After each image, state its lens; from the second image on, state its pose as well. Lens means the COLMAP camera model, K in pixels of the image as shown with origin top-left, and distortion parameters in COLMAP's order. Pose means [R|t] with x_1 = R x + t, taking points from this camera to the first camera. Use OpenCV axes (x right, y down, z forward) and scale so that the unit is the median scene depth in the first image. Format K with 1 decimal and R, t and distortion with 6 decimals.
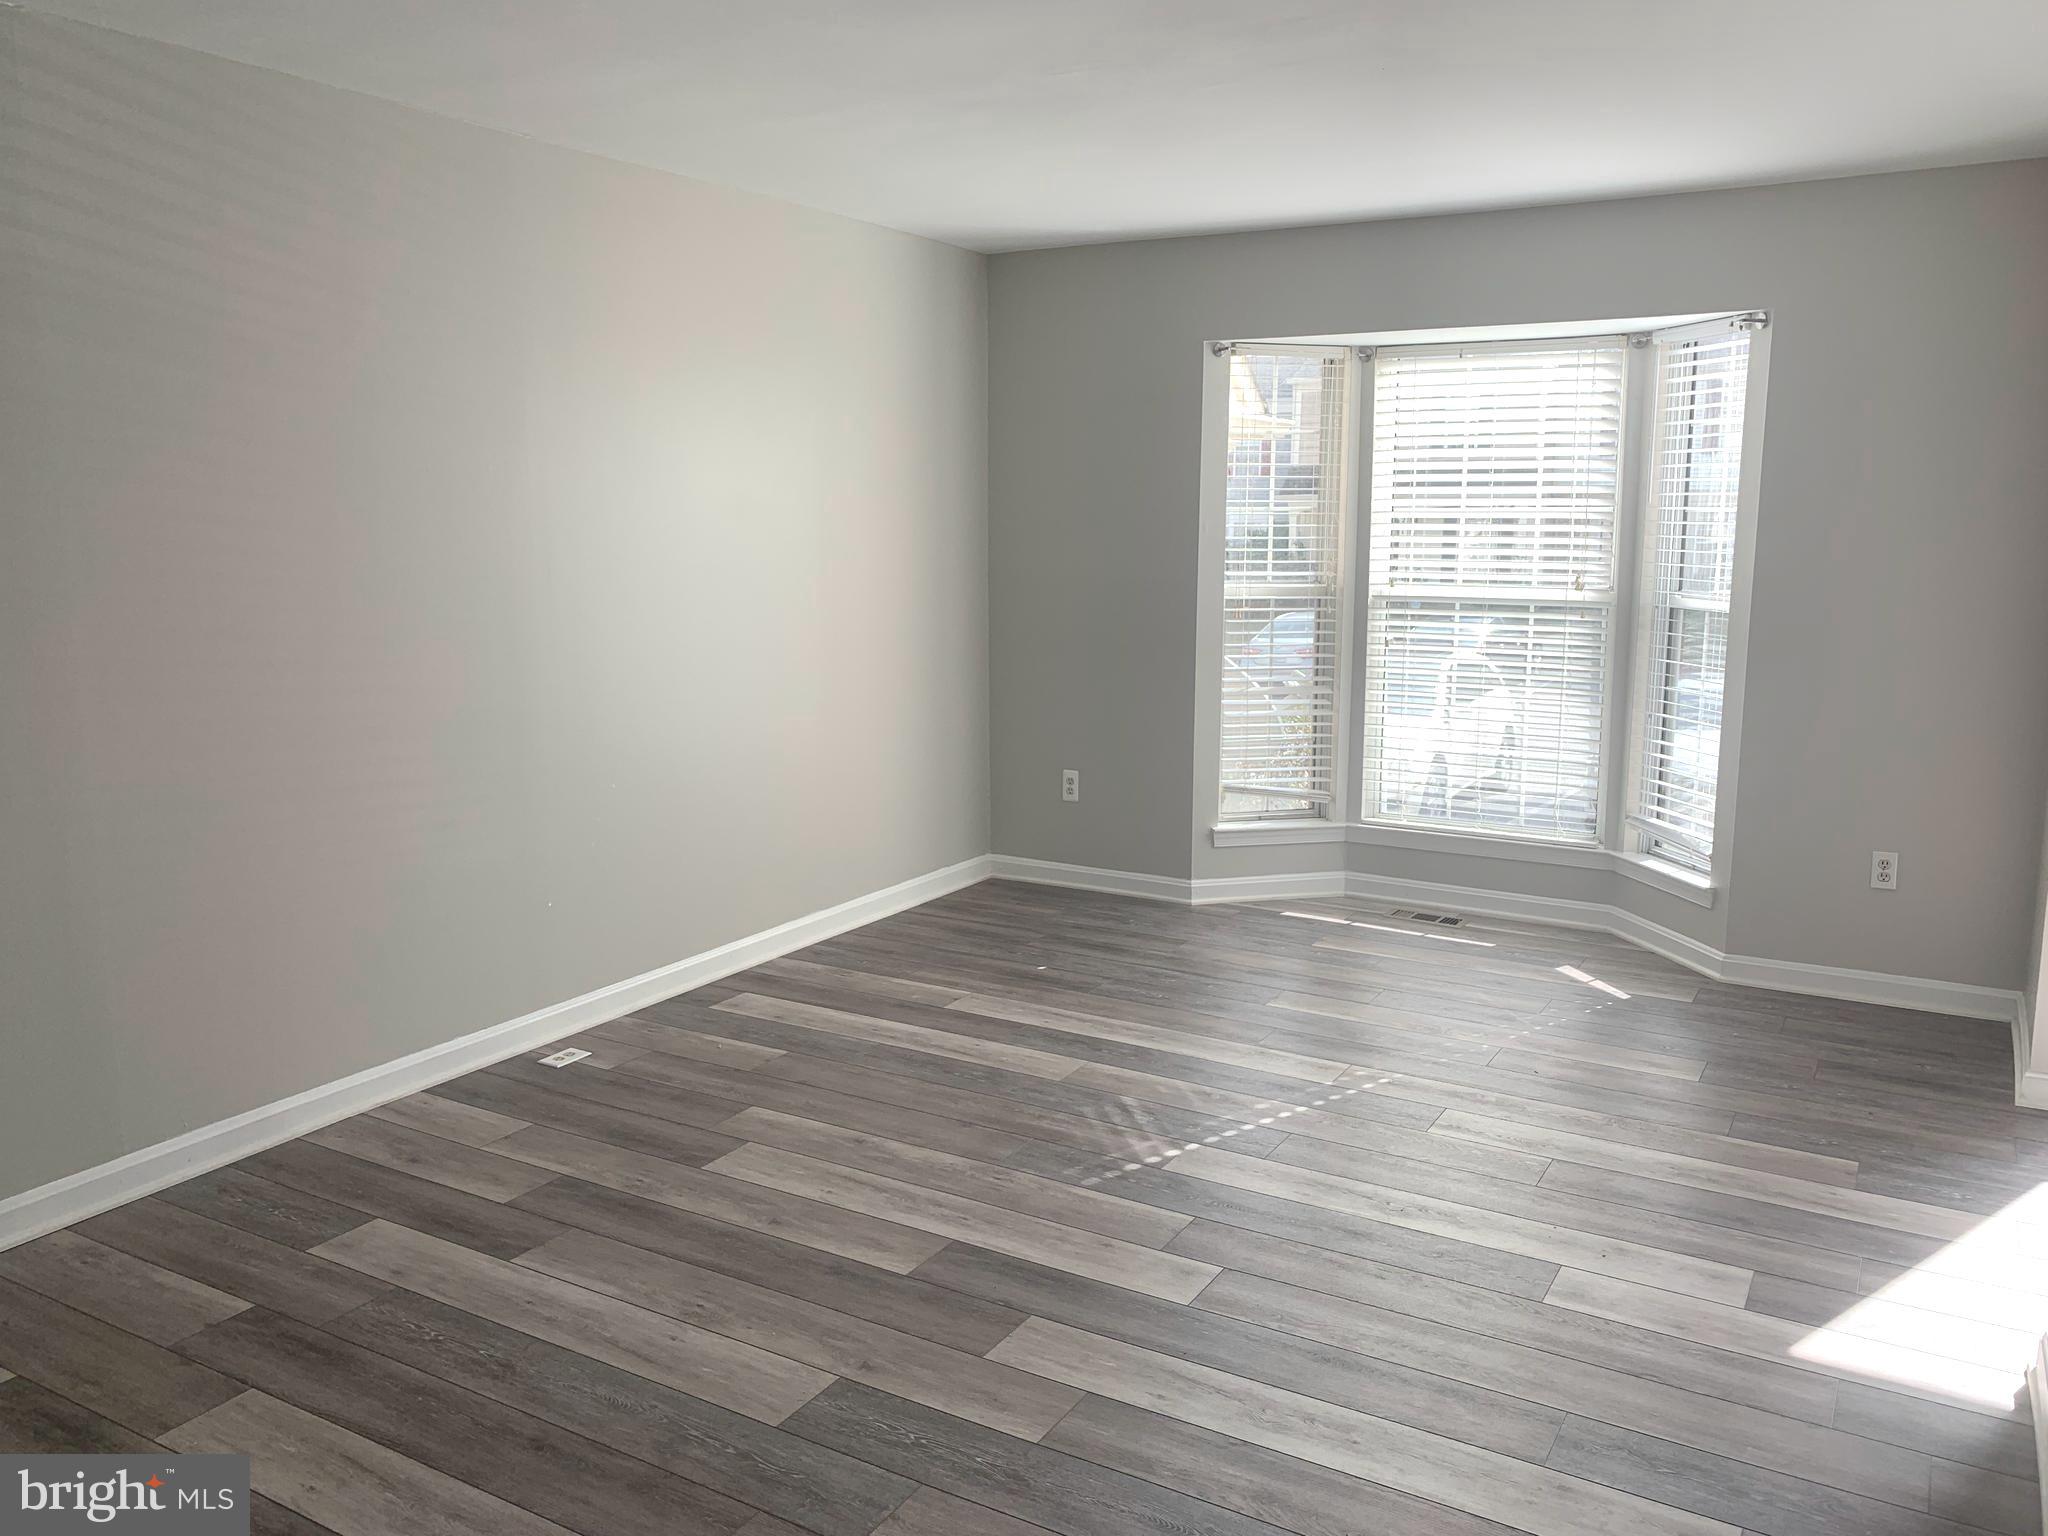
lens RADIAL K [[1575.5, 0, 1029.5], [0, 1575.5, 764.9], [0, 0, 1]] dist [0.059529, -0.065051]
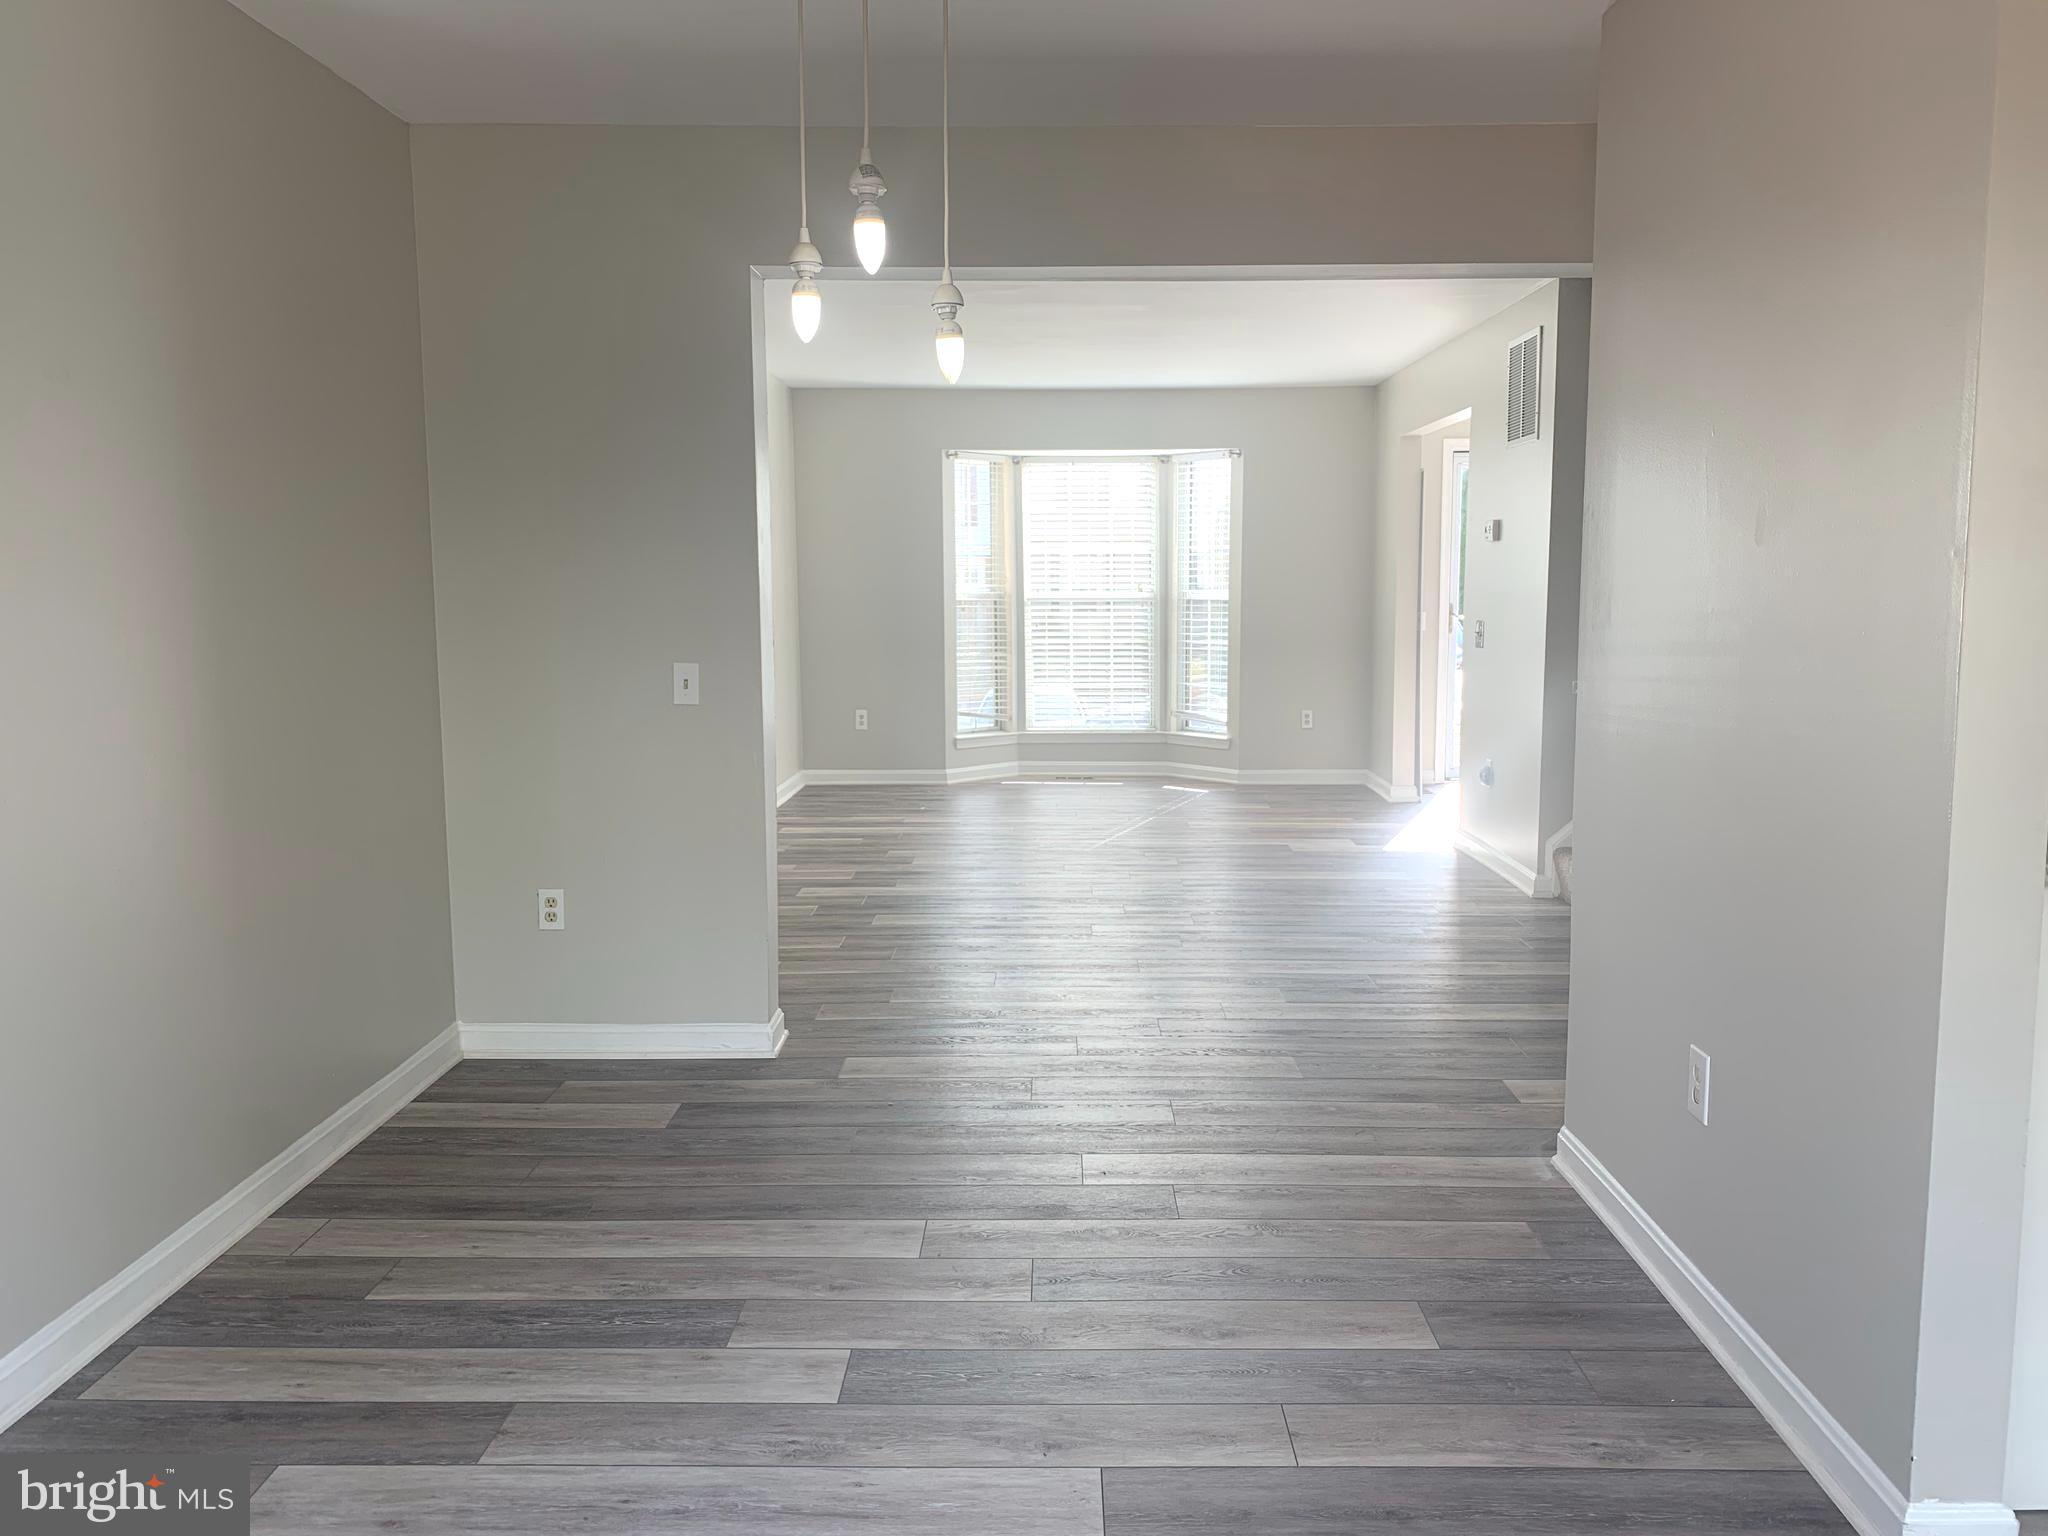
lens RADIAL K [[1575.5, 0, 1029.5], [0, 1575.5, 764.9], [0, 0, 1]] dist [0.059529, -0.065051]
pose [[0.864669, -0.063591, 0.498301, -0.667913], [0.088593, 0.995711, -0.026661, 0.124076], [-0.494468, 0.067199, 0.866594, -0.497822]]
